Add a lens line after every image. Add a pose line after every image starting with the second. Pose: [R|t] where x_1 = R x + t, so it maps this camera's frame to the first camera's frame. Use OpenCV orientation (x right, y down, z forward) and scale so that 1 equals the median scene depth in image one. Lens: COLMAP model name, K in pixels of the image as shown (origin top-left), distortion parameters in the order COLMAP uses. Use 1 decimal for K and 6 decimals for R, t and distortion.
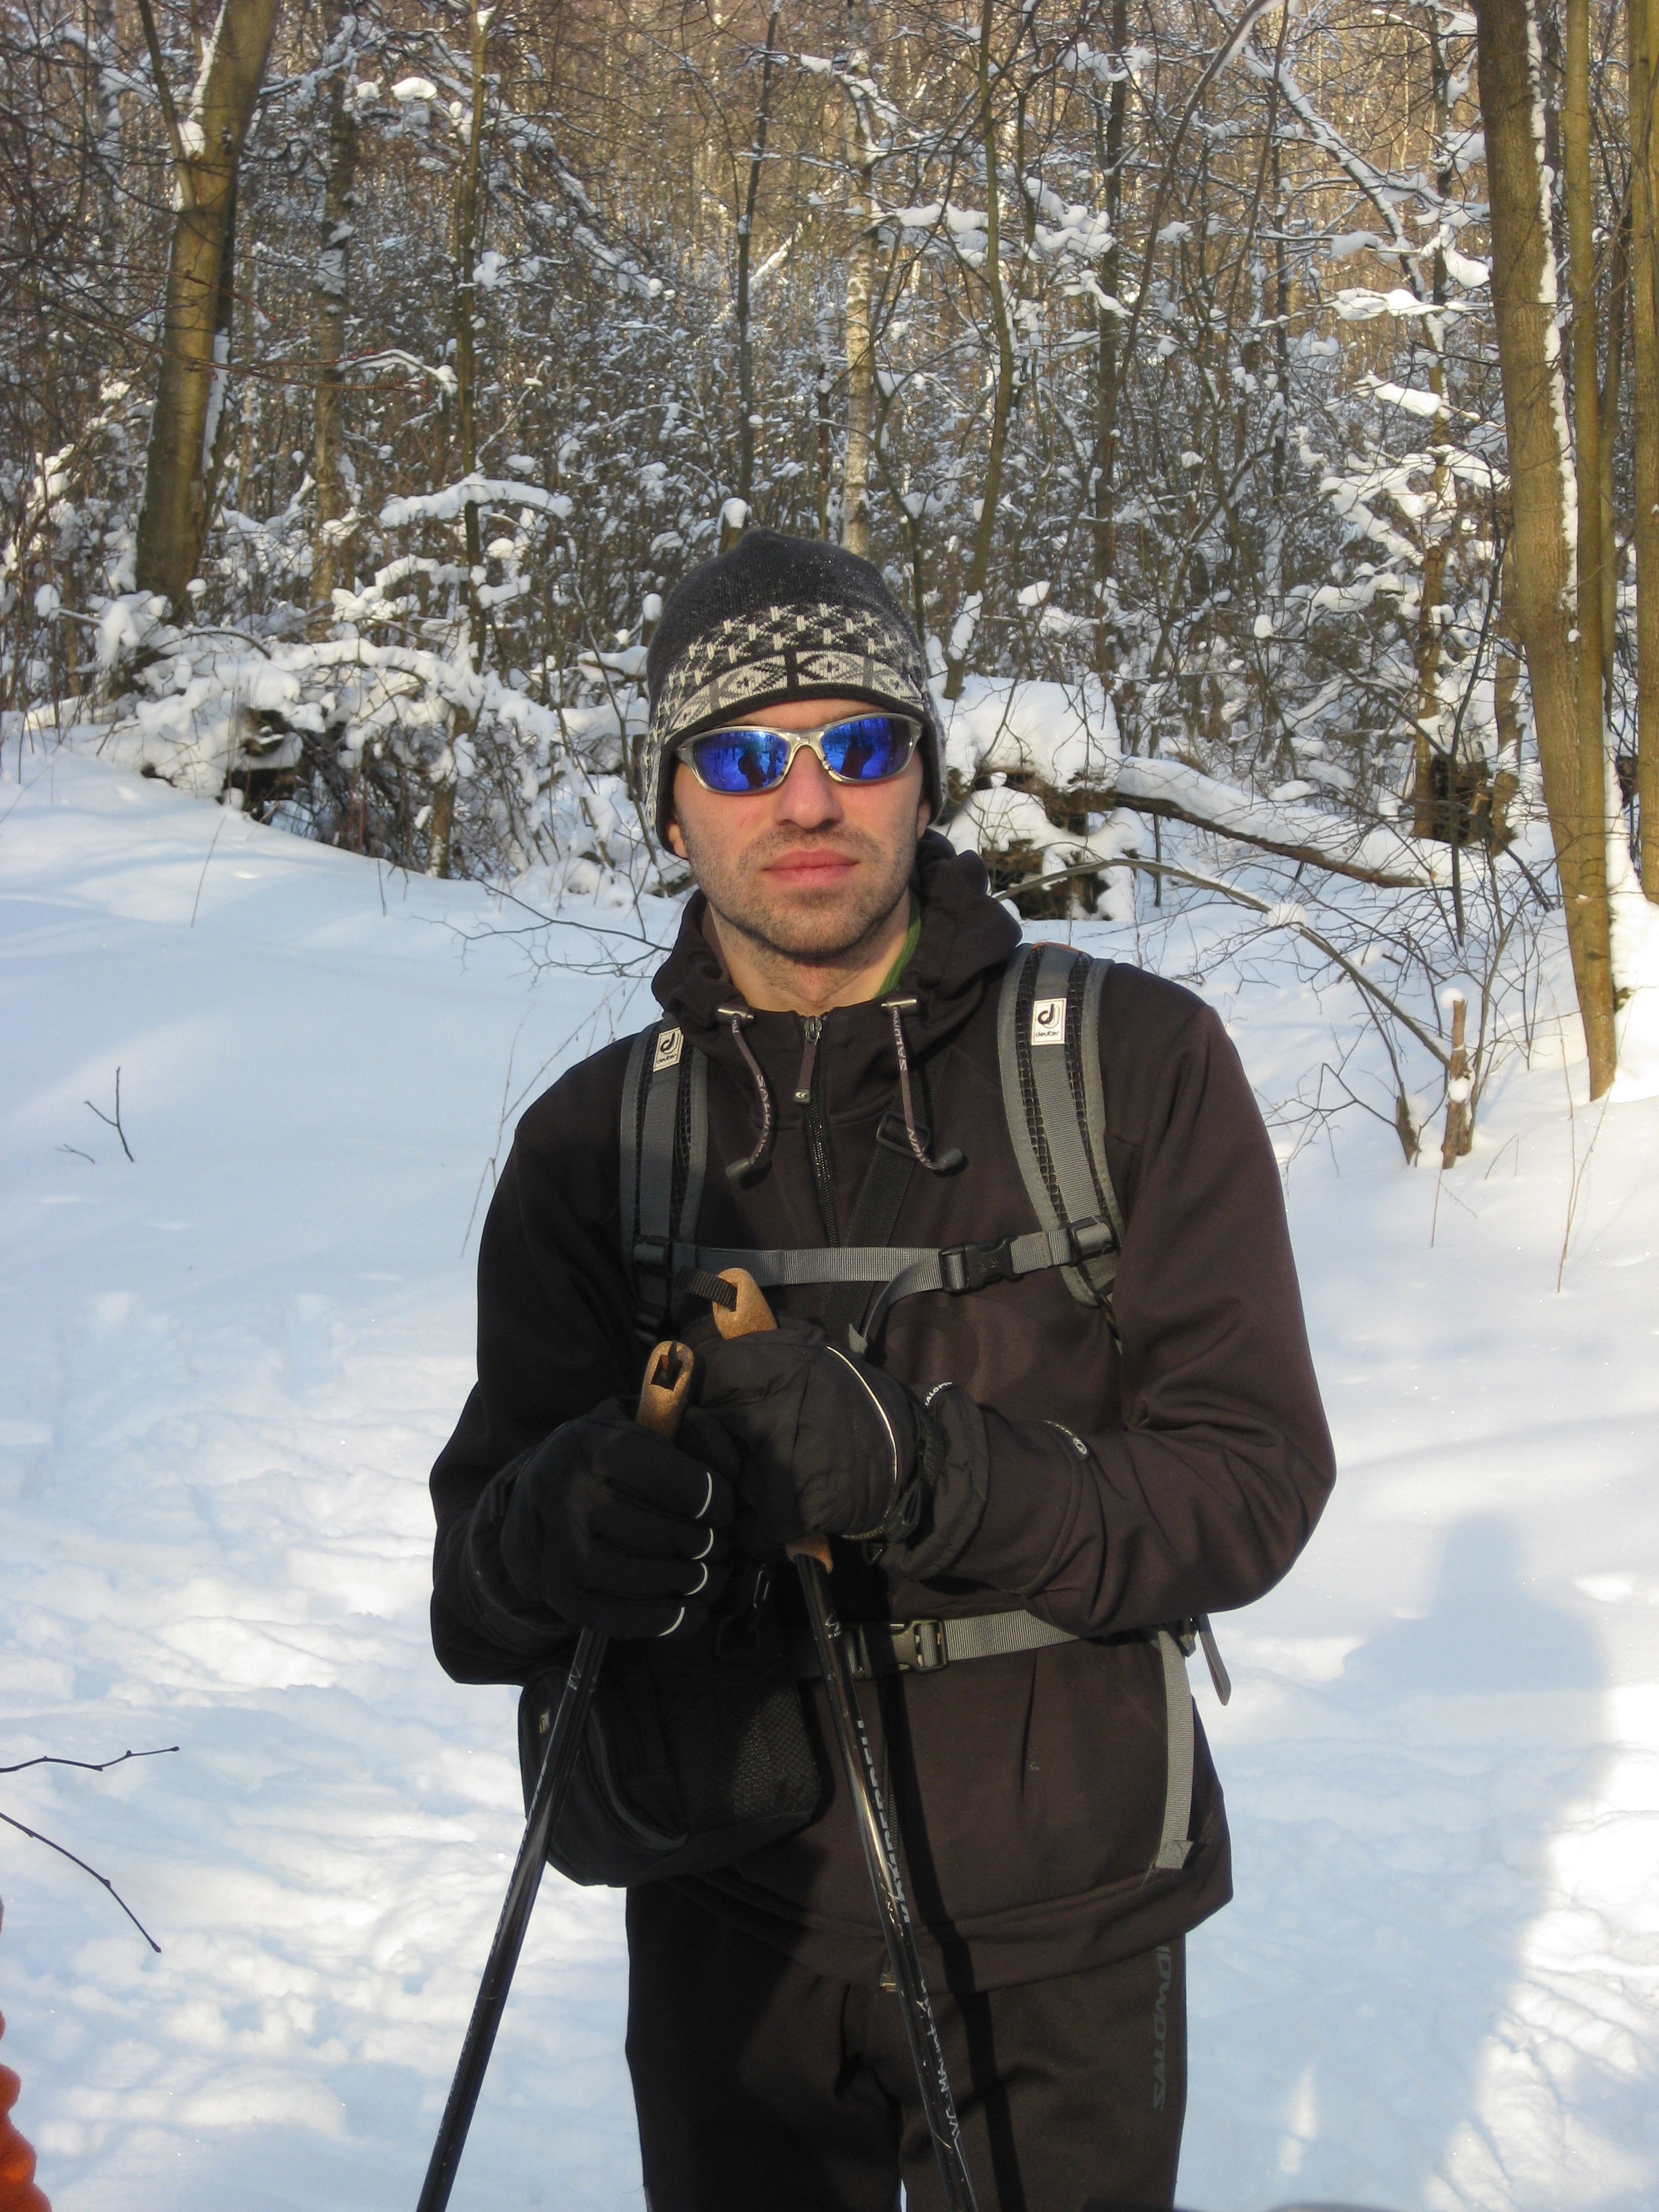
lens RADIAL K [[4402.3, 0, 844.3], [0, 4402.3, 1095.3], [0, 0, 1]] dist [-0.122418, 0.000000]
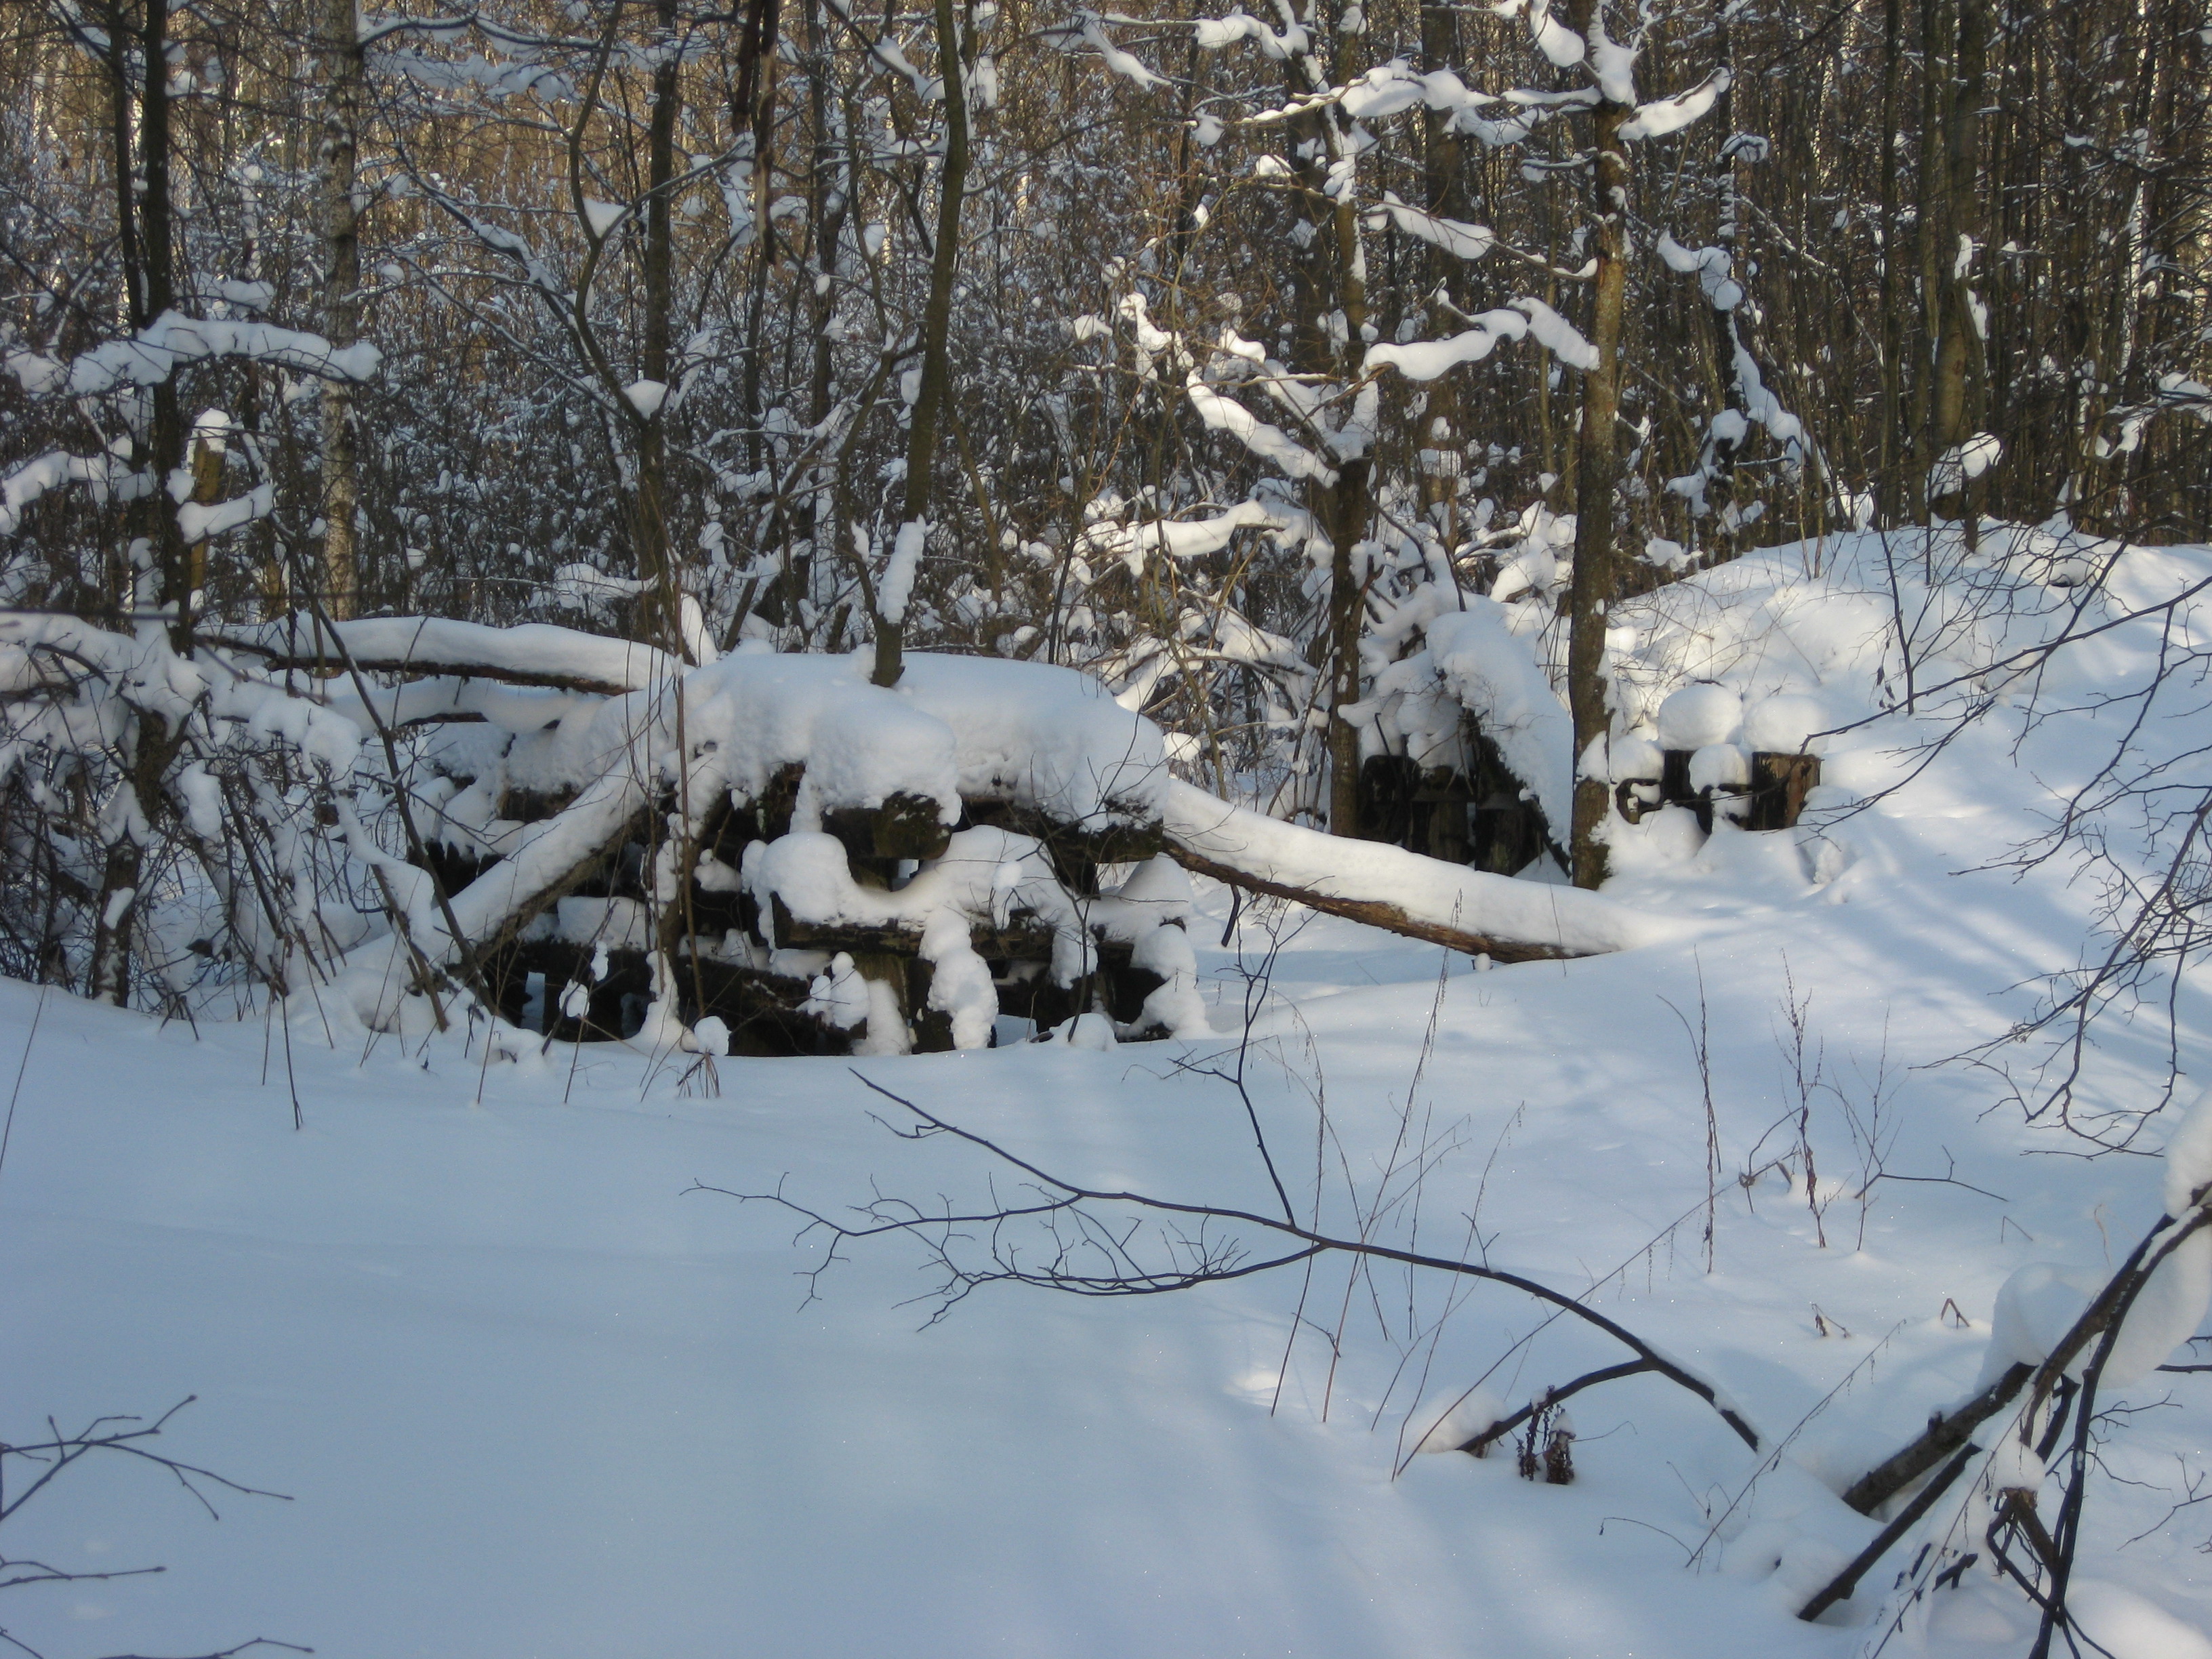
lens RADIAL K [[4402.3, 0, 1104.3], [0, 4402.3, 831.4], [0, 0, 1]] dist [-0.122418, 0.000000]
pose [[0.959475, -0.024294, 0.280744, -0.127564], [0.040021, 0.997926, -0.050423, -0.038402], [-0.278936, 0.059616, 0.958457, 0.409894]]
